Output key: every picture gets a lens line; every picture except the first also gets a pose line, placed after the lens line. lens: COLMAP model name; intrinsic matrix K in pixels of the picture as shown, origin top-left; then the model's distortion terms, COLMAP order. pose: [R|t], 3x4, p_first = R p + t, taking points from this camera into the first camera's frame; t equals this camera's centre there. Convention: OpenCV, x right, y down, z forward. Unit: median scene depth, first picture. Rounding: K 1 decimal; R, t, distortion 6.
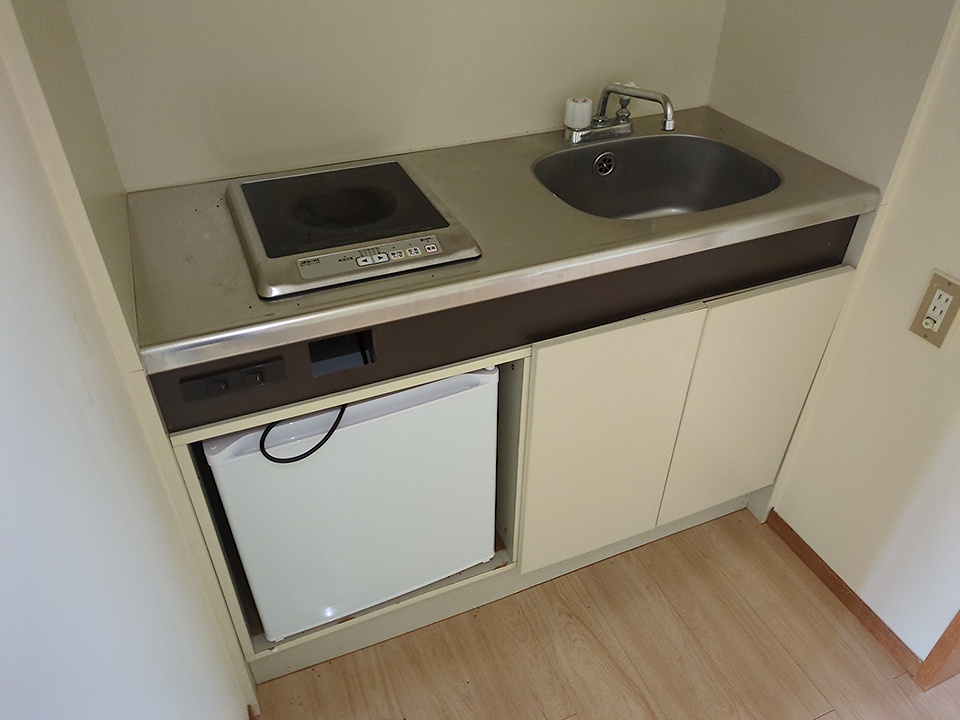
lens RADIAL K [[720.2, 0, 484.6], [0, 720.2, 360.3], [0, 0, 1]] dist [0.020562, -0.008446]
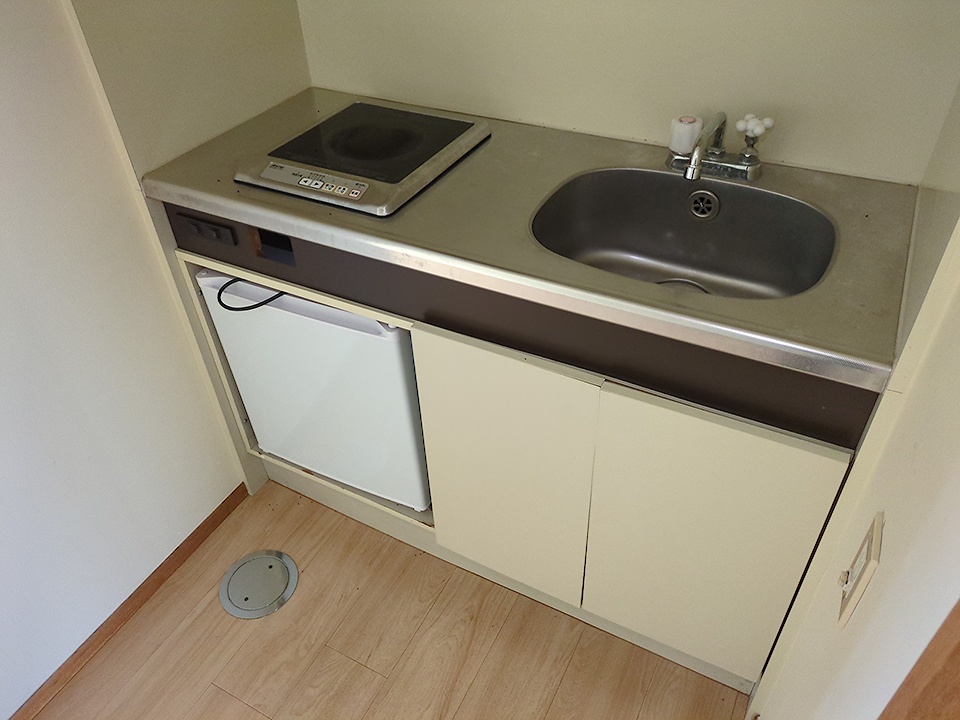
lens RADIAL K [[720.2, 0, 476.5], [0, 720.2, 358.9], [0, 0, 1]] dist [0.020562, -0.008446]
pose [[0.624757, 0.476300, -0.618722, 0.677595], [-0.440449, 0.869273, 0.224431, -0.212617], [0.644735, 0.132301, 0.752870, 0.260075]]
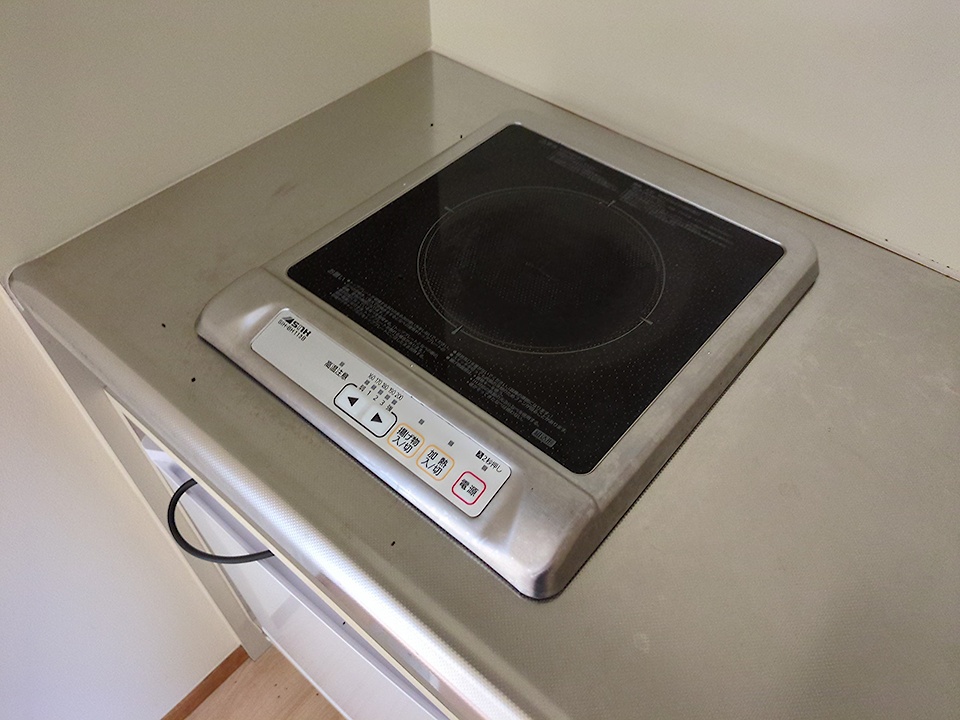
lens RADIAL K [[720.2, 0, 486.3], [0, 720.2, 360.1], [0, 0, 1]] dist [0.020562, -0.008446]
pose [[0.453162, 0.674024, -0.583383, 0.094015], [-0.545719, 0.727233, 0.416320, -0.305423], [0.704865, 0.129703, 0.697382, 0.575258]]
